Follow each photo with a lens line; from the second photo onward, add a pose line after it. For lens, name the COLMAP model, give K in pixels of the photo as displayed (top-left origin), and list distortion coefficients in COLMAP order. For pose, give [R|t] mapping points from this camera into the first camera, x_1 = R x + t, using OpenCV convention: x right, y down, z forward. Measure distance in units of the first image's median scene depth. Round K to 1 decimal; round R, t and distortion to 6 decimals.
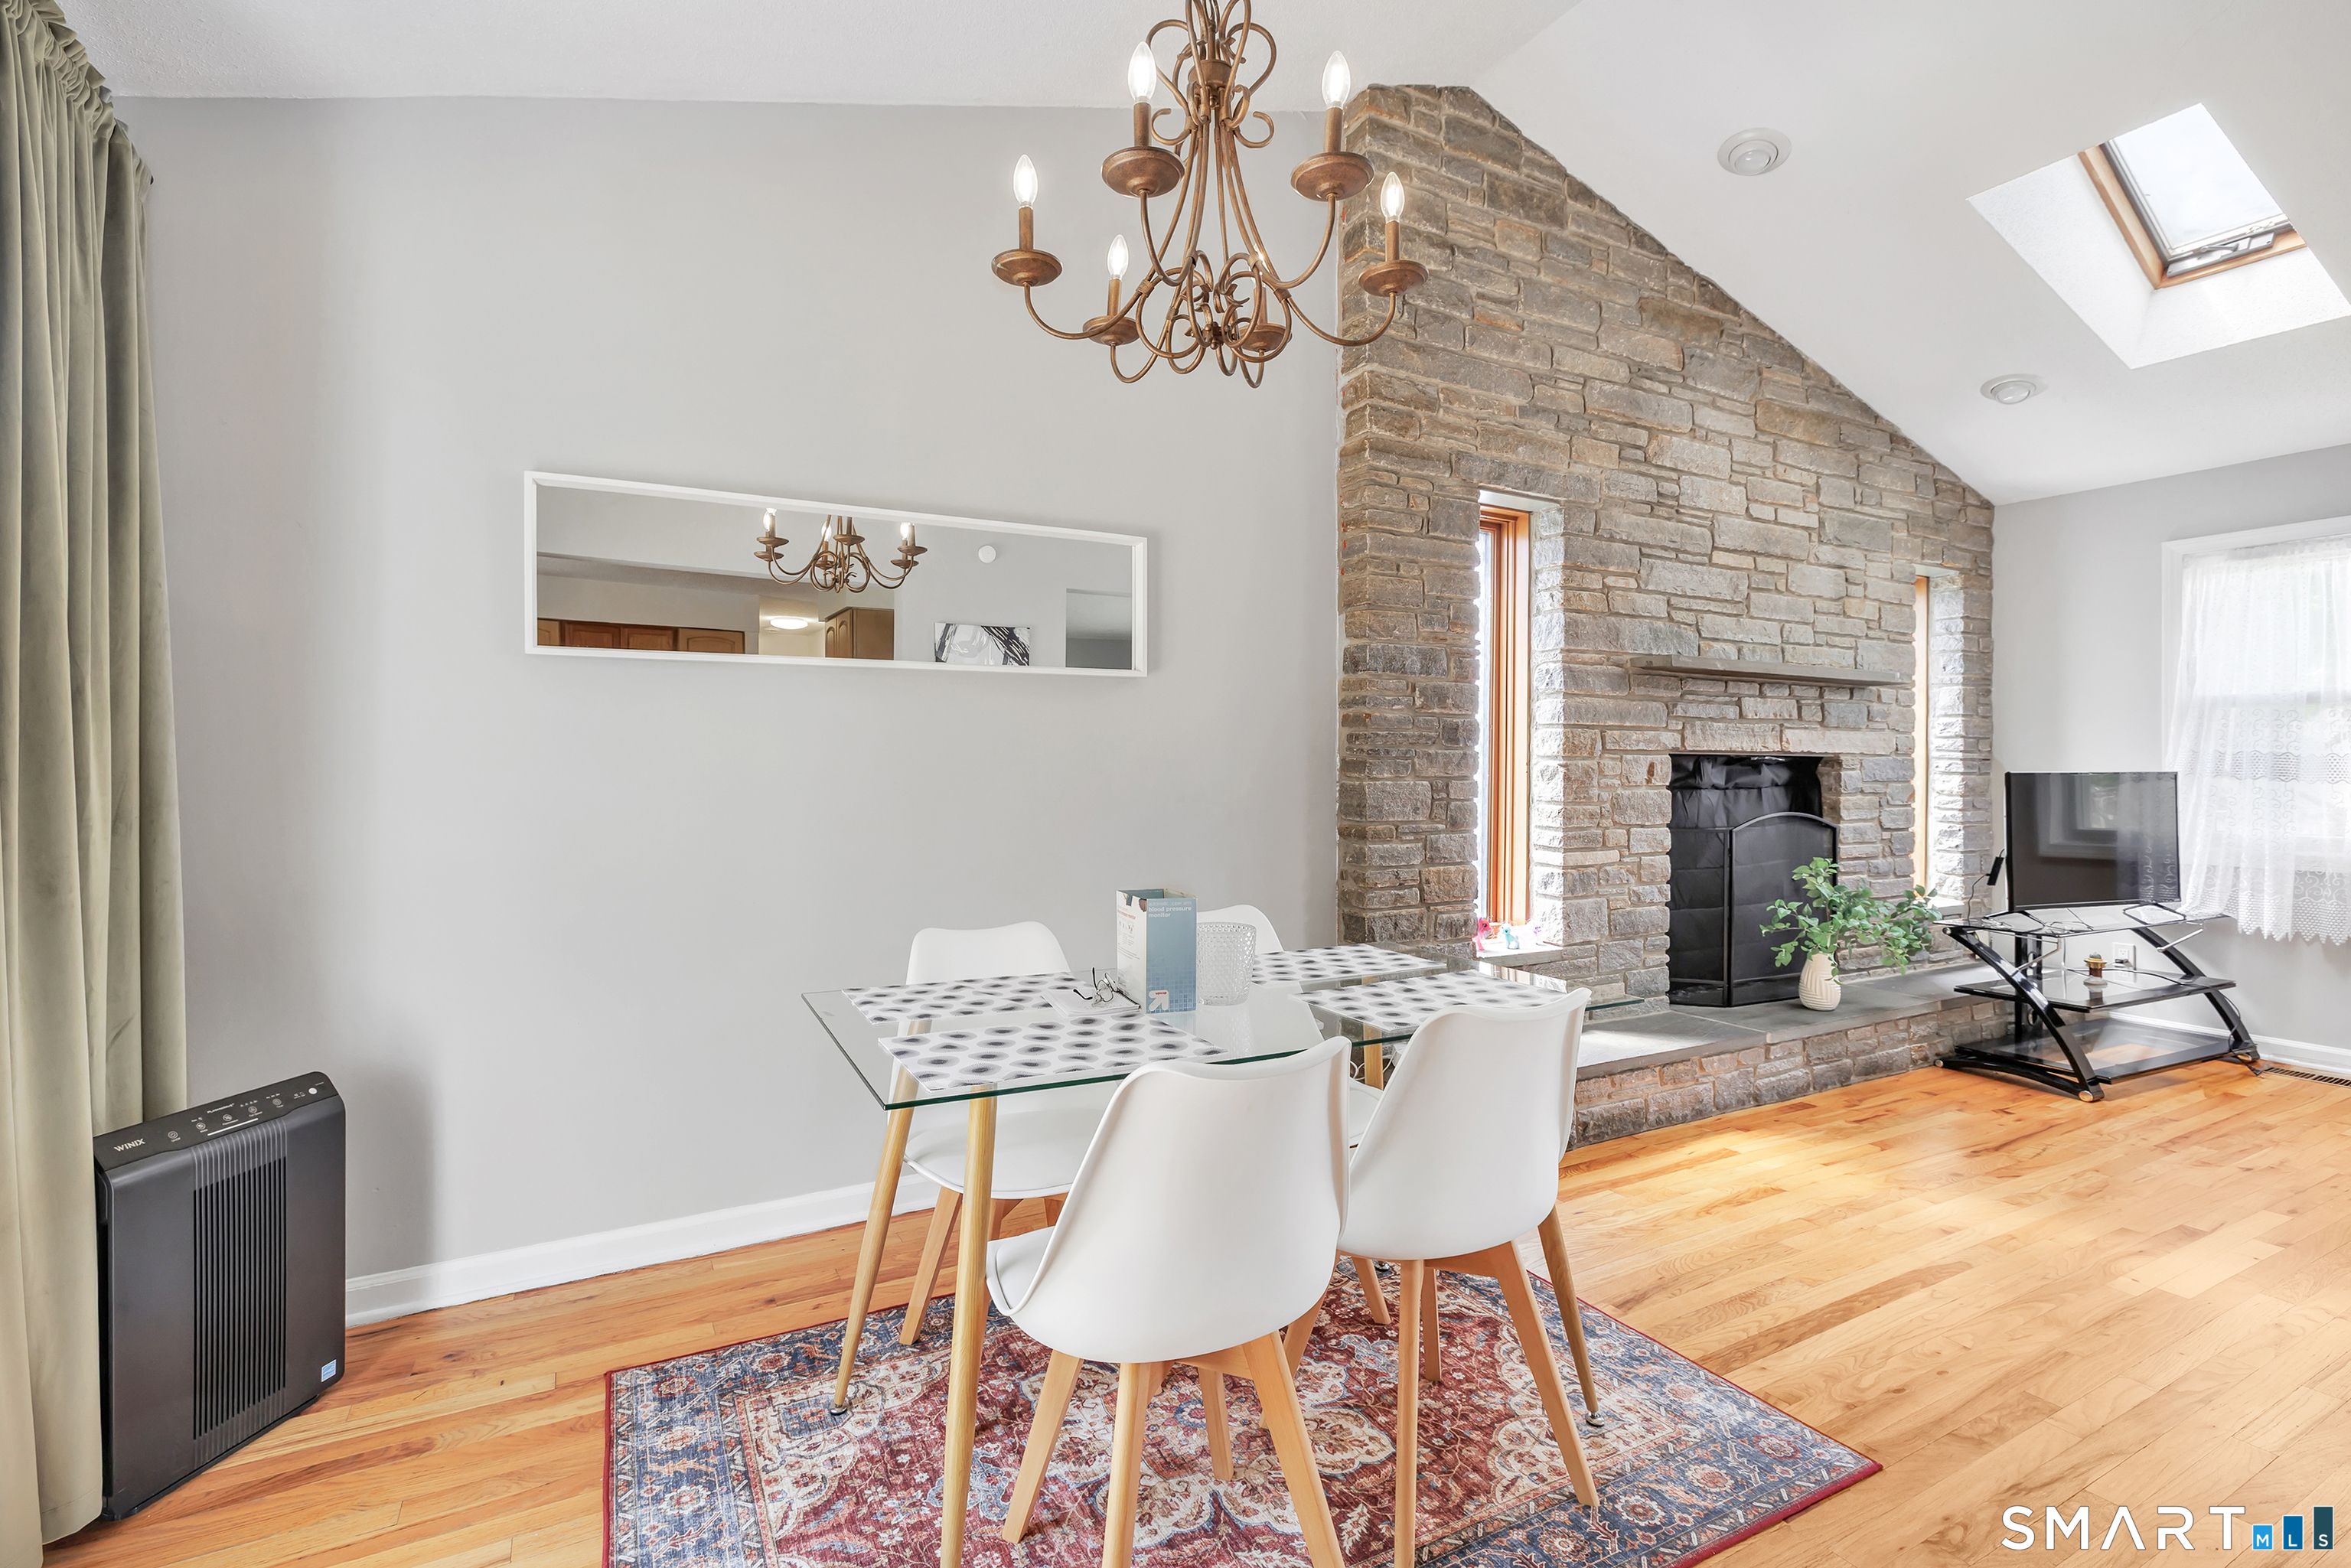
lens RADIAL K [[1057.8, 0, 1090.0], [0, 1057.8, 771.7], [0, 0, 1]] dist [-0.001123, 0.000947]
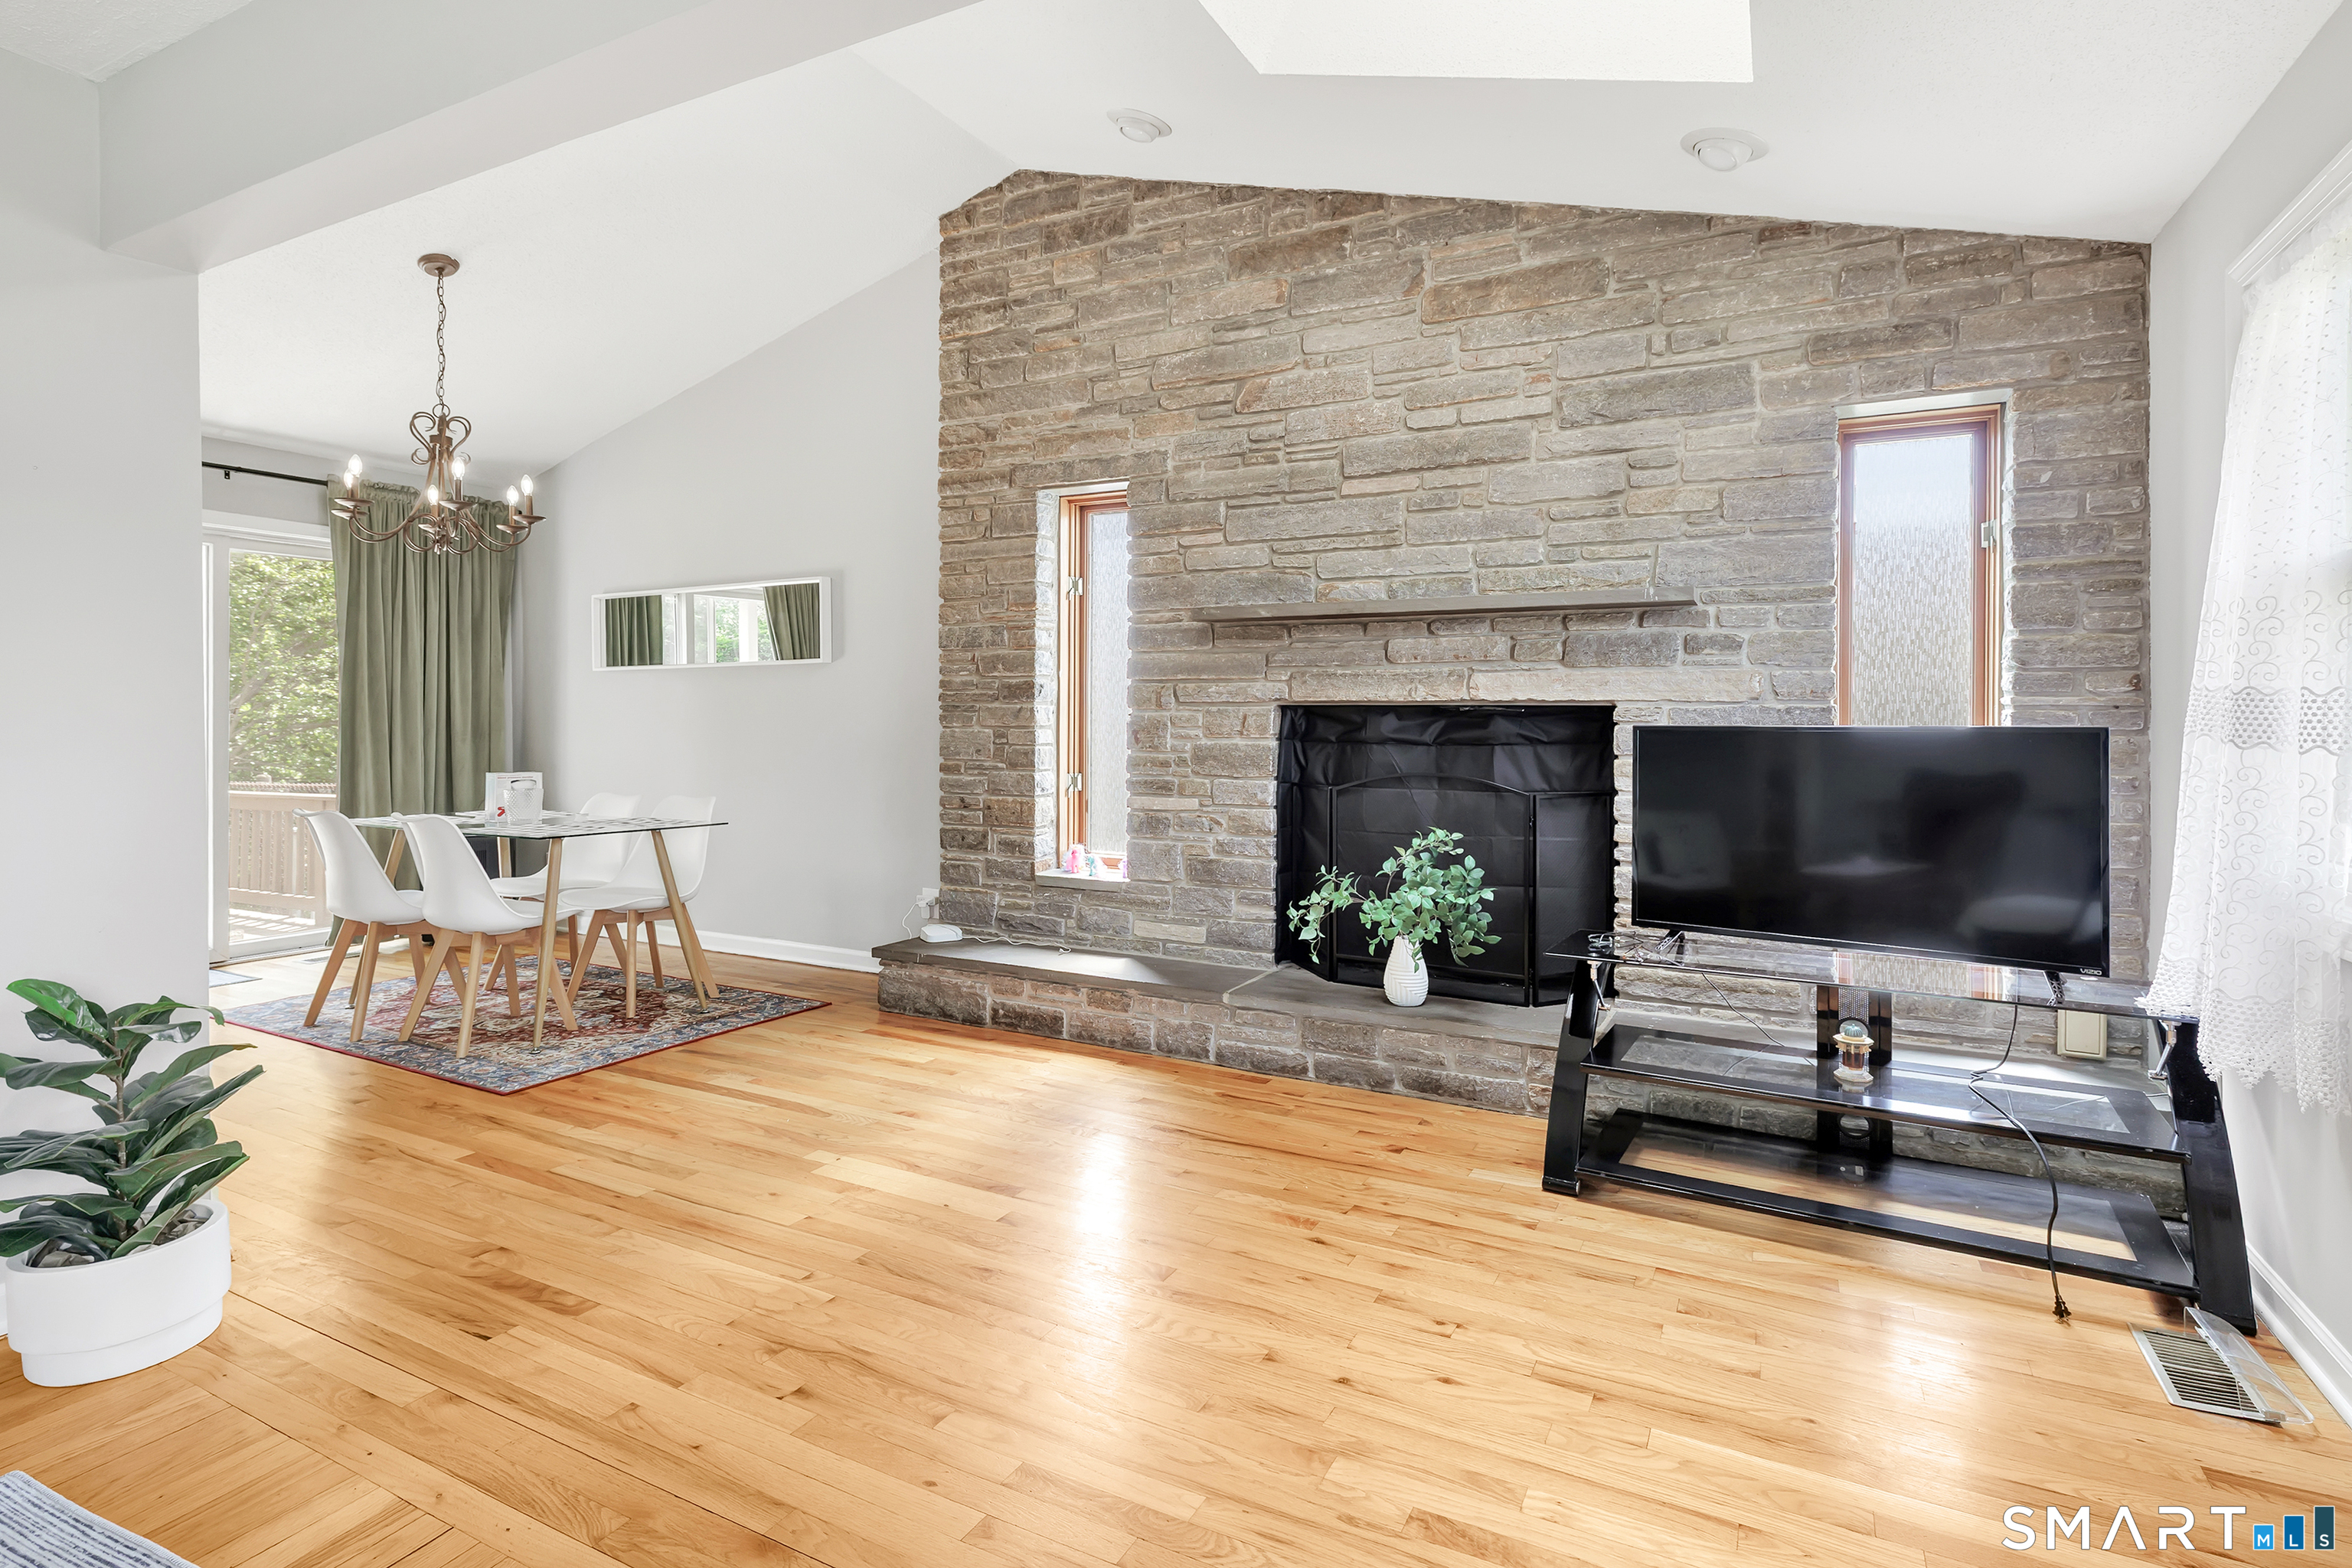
lens RADIAL K [[1058.3, 0, 1257.1], [0, 1058.3, 740.5], [0, 0, 1]] dist [-0.001123, 0.000947]
pose [[0.621575, 0.012855, -0.783249, 1.328928], [-0.010147, 0.999914, 0.008359, 0.007620], [0.783289, 0.002752, 0.621652, 0.394636]]
